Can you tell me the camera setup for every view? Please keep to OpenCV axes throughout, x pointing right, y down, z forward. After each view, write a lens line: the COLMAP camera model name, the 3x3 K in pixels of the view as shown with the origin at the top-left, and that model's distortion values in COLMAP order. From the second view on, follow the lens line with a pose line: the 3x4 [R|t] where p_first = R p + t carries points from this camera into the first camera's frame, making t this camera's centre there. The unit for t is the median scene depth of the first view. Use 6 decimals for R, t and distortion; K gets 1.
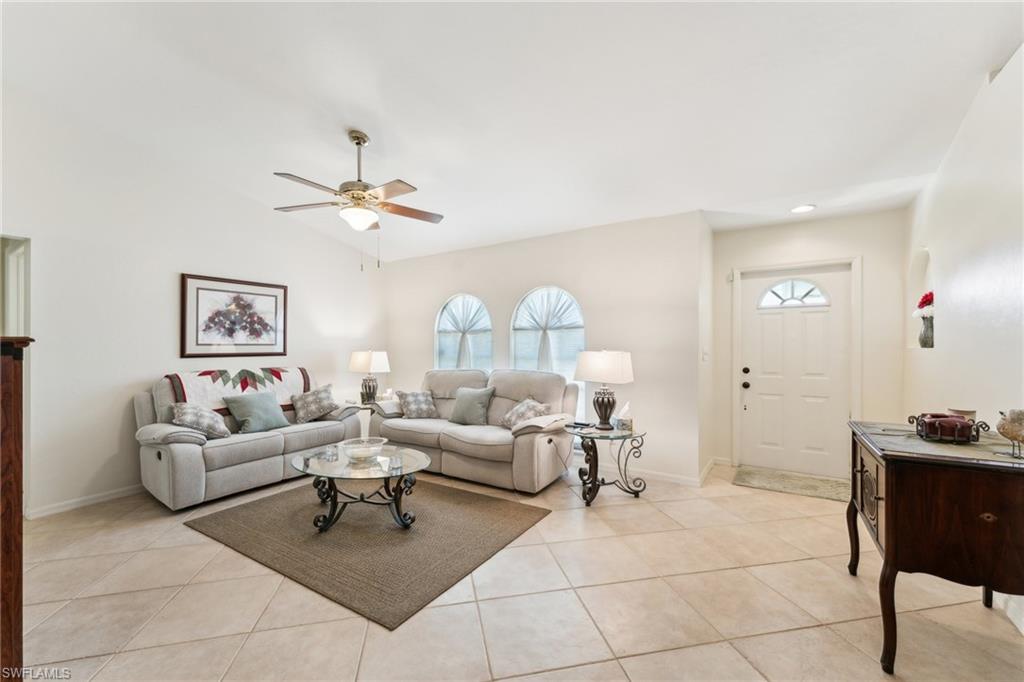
lens RADIAL K [[410.6, 0, 505.2], [0, 410.6, 338.1], [0, 0, 1]] dist [0.000178, -0.003555]
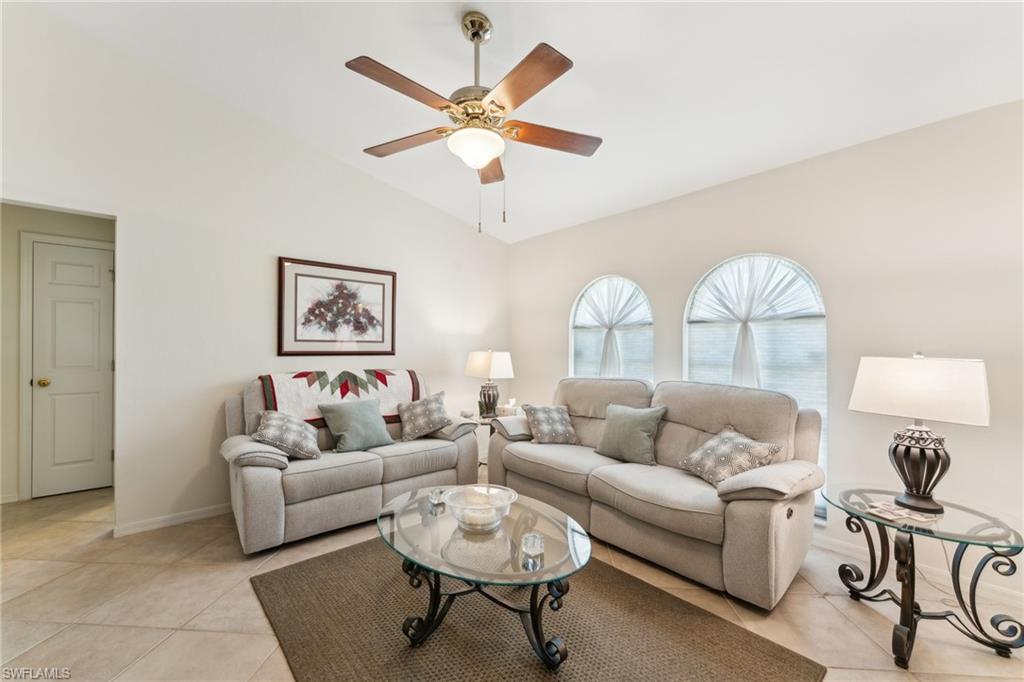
lens RADIAL K [[410.6, 0, 509.7], [0, 410.6, 344.7], [0, 0, 1]] dist [0.000178, -0.003555]
pose [[0.964515, 0.010153, -0.263833, -0.107501], [-0.006415, 0.999867, 0.015026, 0.009219], [0.263951, -0.012801, 0.964451, 0.318305]]
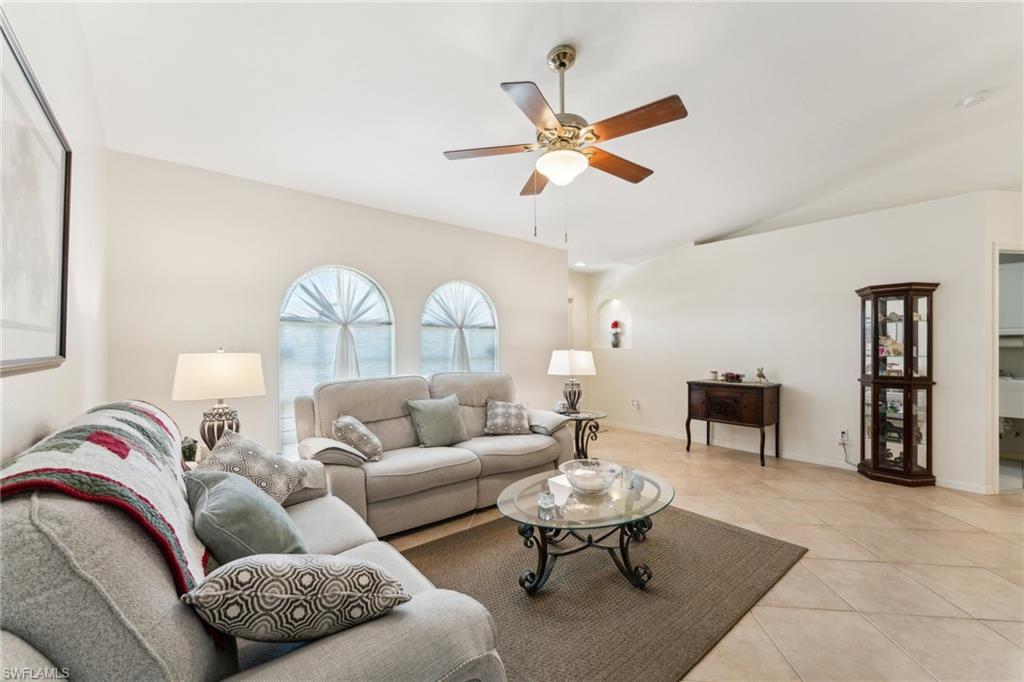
lens RADIAL K [[410.6, 0, 504.9], [0, 410.6, 339.9], [0, 0, 1]] dist [0.000178, -0.003555]
pose [[0.304748, 0.022059, 0.952177, -0.886205], [-0.022892, 0.999613, -0.015831, 0.022621], [-0.952158, -0.016973, 0.305135, 0.721478]]
